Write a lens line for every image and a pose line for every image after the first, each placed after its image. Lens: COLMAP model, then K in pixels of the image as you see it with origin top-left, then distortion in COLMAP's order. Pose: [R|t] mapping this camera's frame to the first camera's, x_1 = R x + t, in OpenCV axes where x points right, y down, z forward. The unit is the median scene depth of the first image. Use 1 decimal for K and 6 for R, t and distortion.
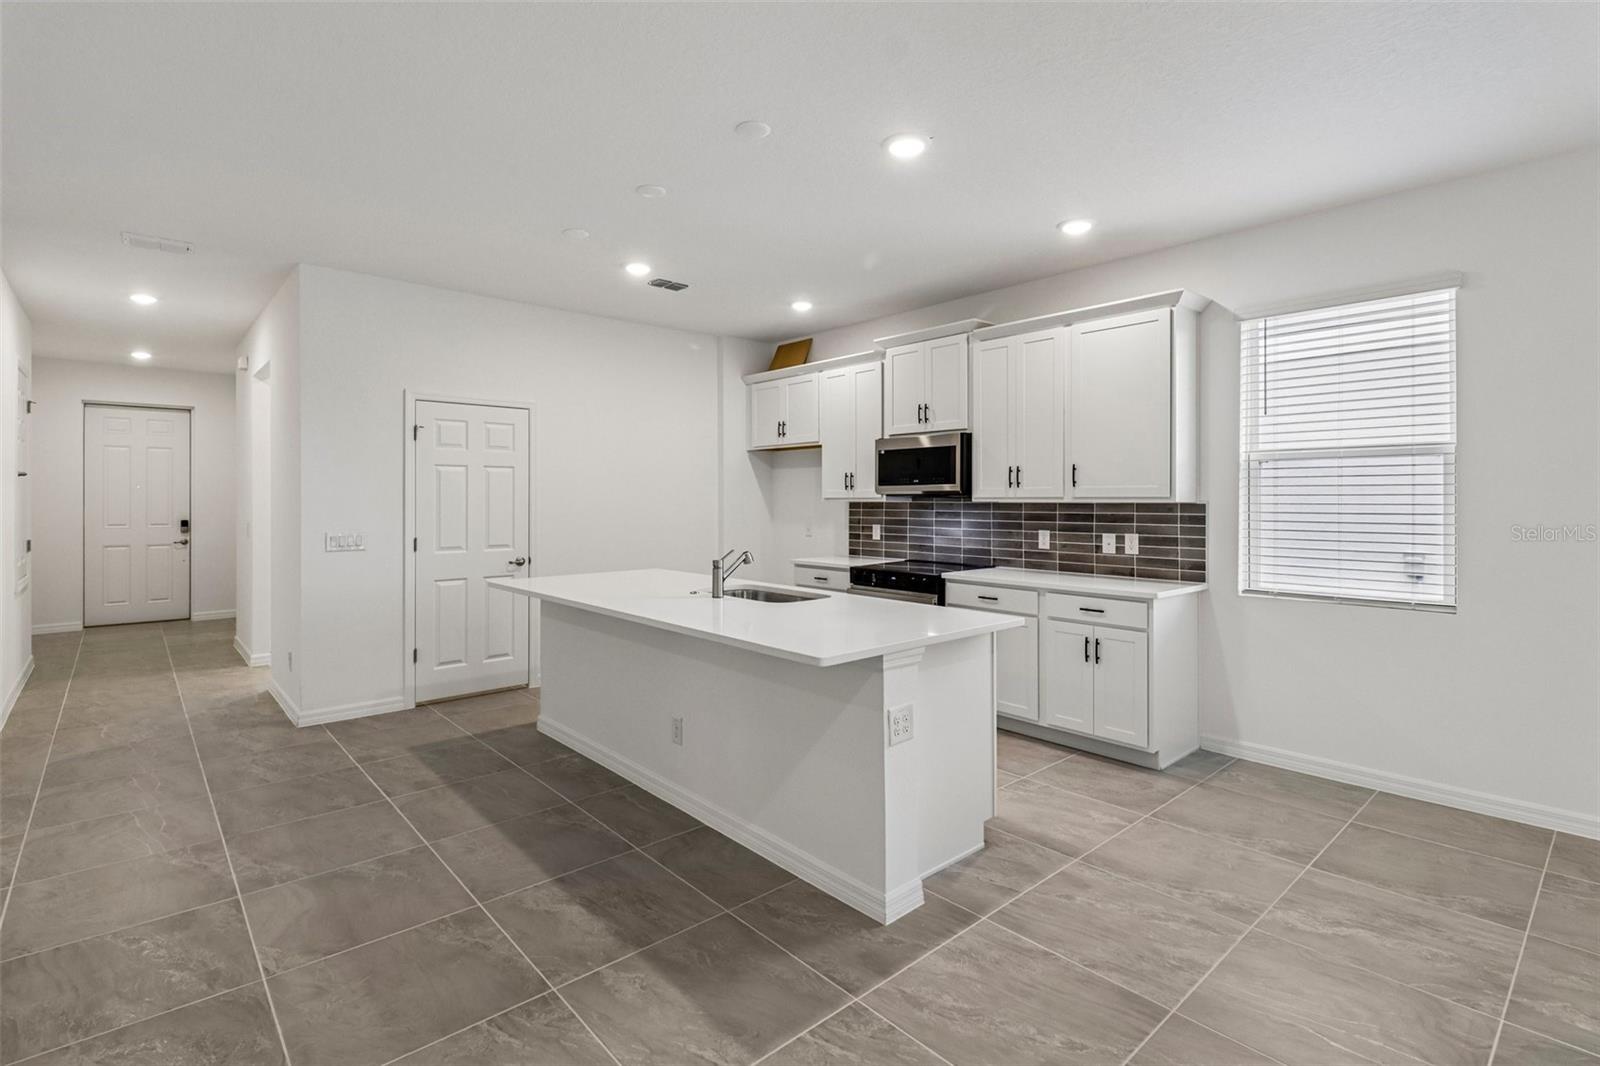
lens RADIAL K [[758.0, 0, 778.3], [0, 758.0, 499.6], [0, 0, 1]] dist [0.007512, -0.009410]
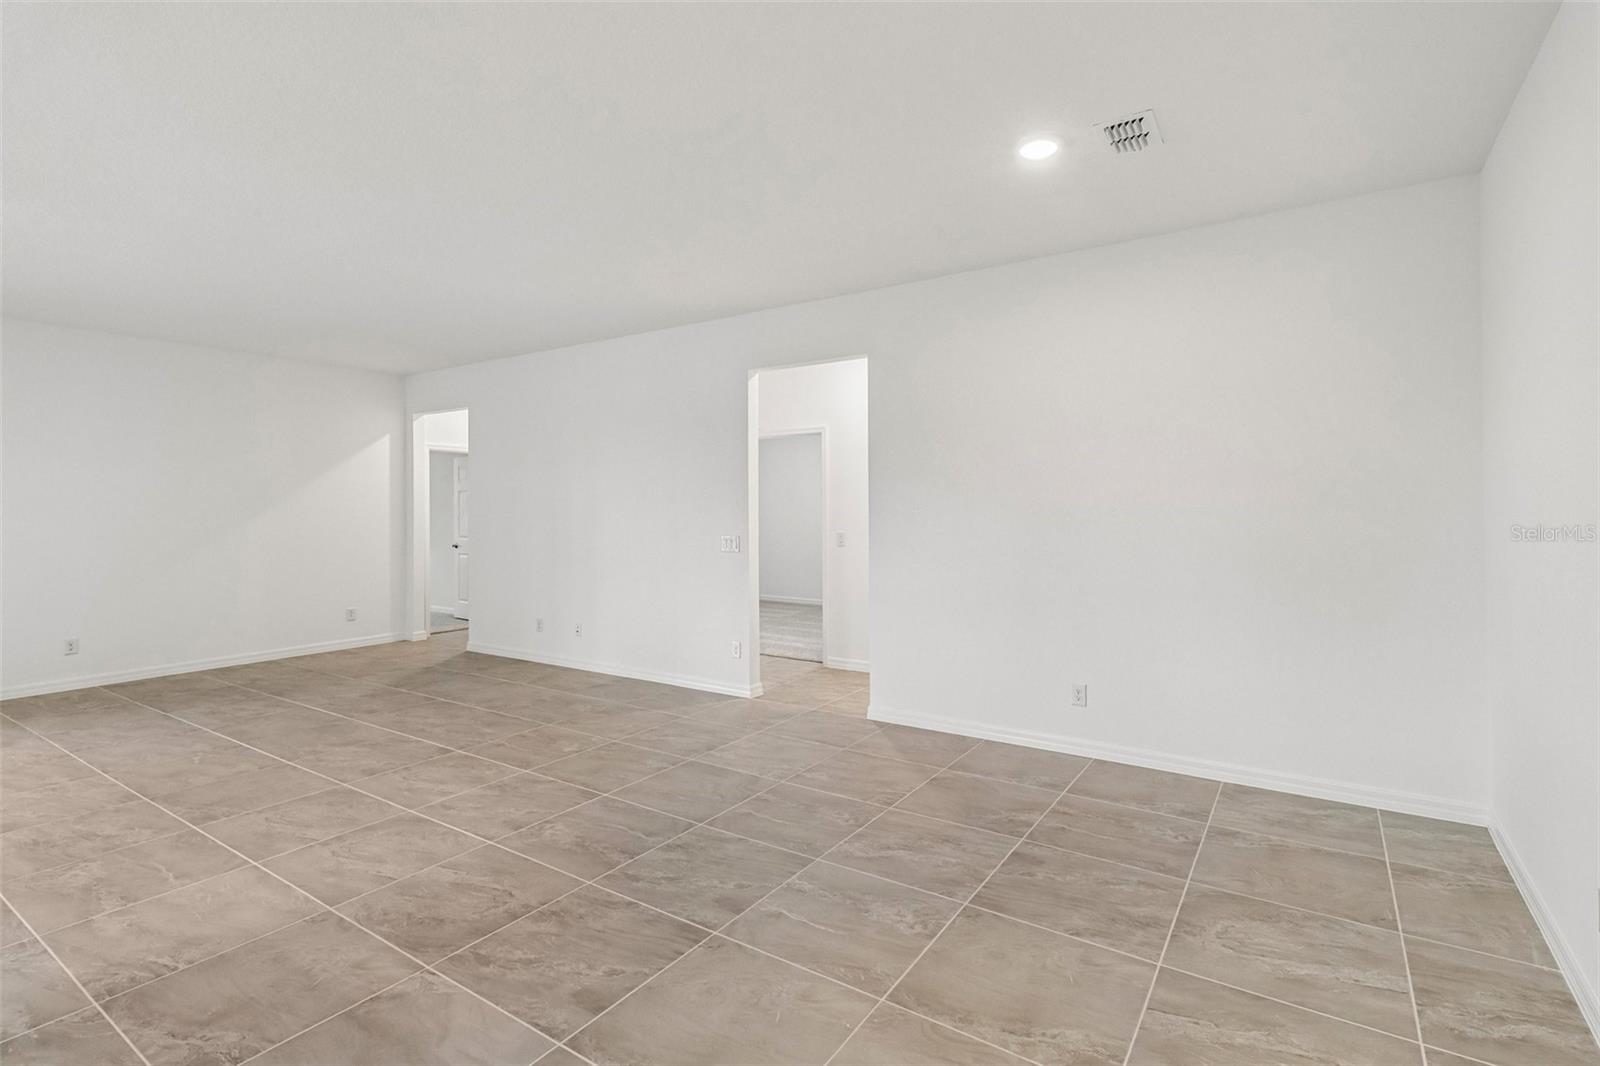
lens RADIAL K [[758.0, 0, 791.8], [0, 758.0, 482.3], [0, 0, 1]] dist [0.007512, -0.009410]
pose [[-0.965890, -0.004571, -0.258911, -0.426921], [0.004457, 0.999403, -0.034273, 0.004066], [0.258913, -0.034258, -0.965293, 1.034176]]
